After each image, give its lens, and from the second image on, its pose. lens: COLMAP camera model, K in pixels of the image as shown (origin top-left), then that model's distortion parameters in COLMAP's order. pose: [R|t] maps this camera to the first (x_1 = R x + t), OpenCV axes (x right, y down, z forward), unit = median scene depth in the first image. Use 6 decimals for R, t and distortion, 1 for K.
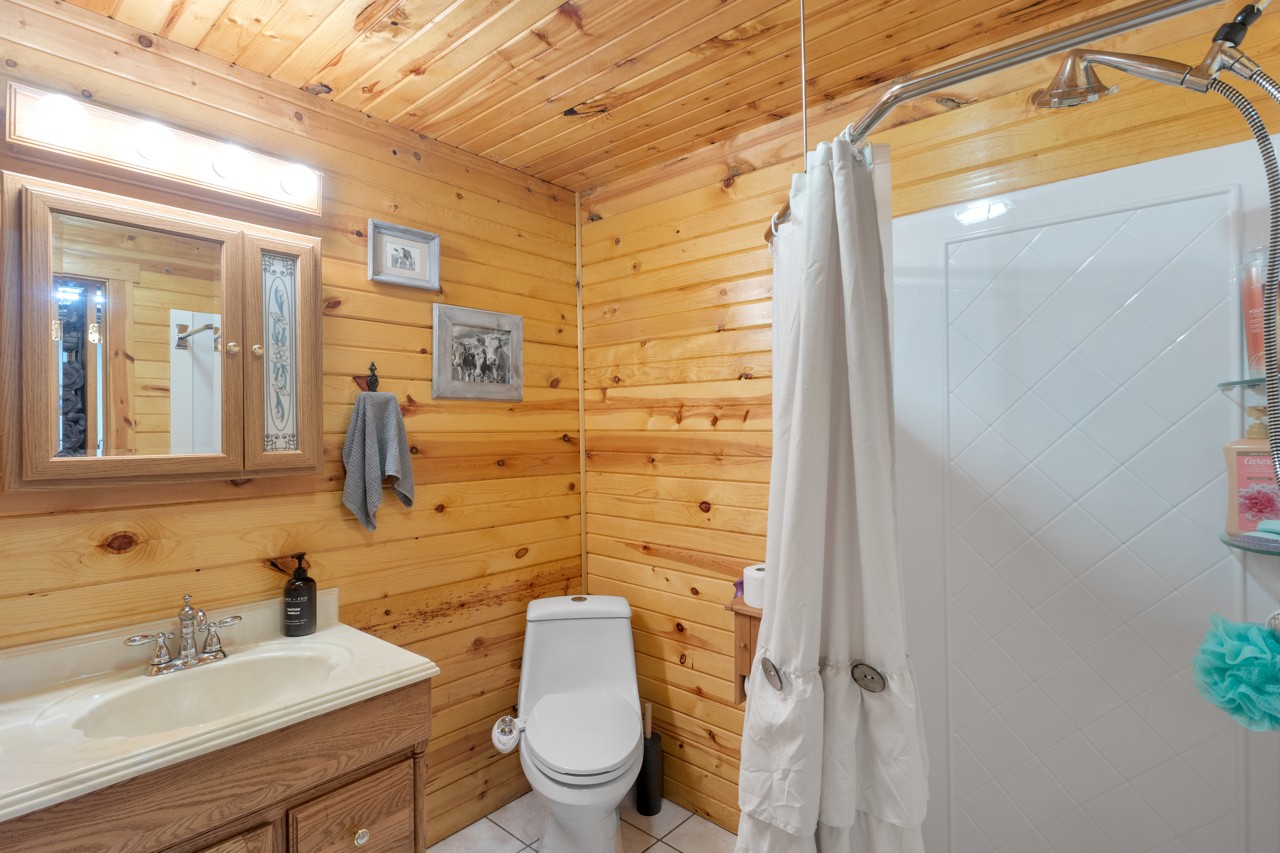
lens RADIAL K [[639.0, 0, 642.0], [0, 639.0, 424.6], [0, 0, 1]] dist [0.005703, -0.001758]
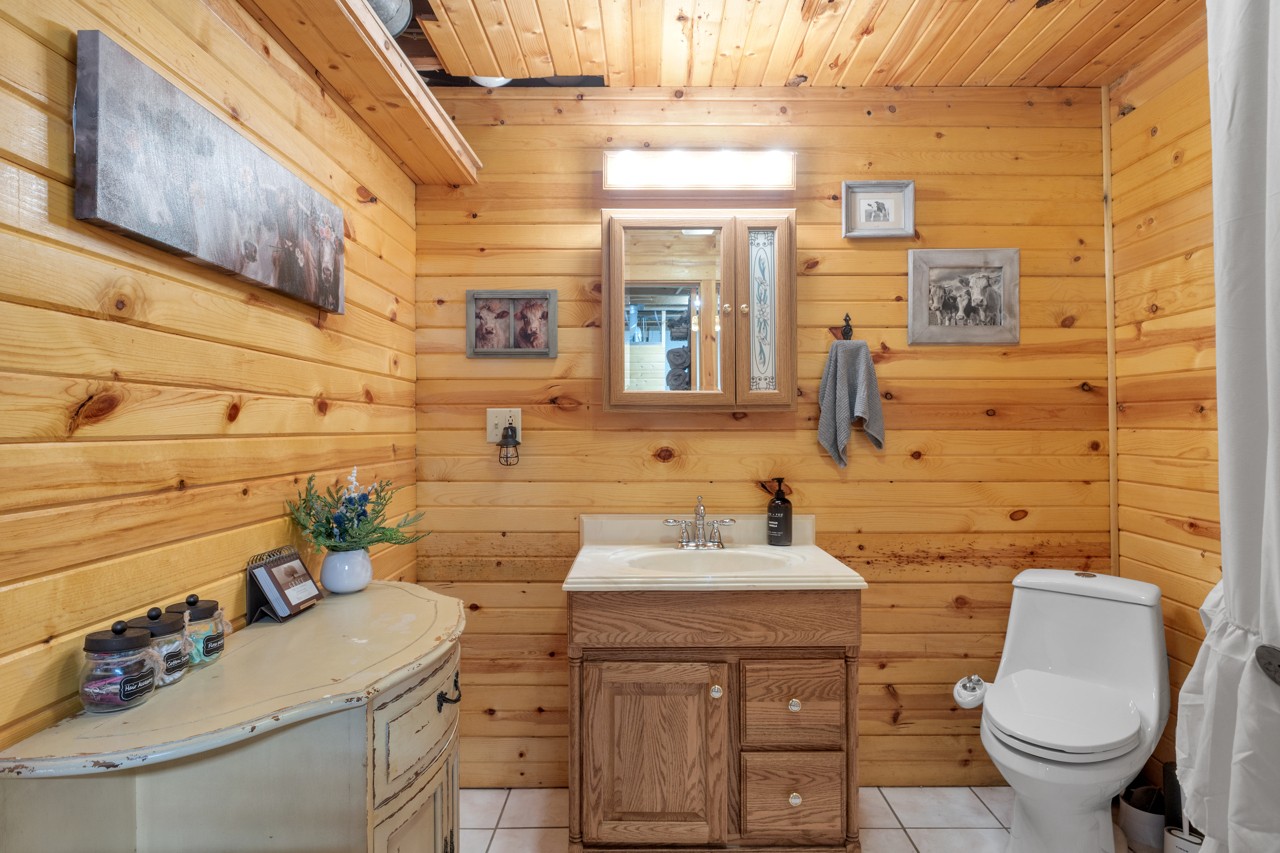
lens RADIAL K [[703.8, 0, 640.2], [0, 703.8, 422.1], [0, 0, 1]] dist [-0.004587, -0.004257]
pose [[0.653402, 0.002693, -0.757006, 0.253434], [0.000902, 0.999990, 0.004335, 0.081611], [0.757010, -0.003515, 0.653394, -0.044387]]
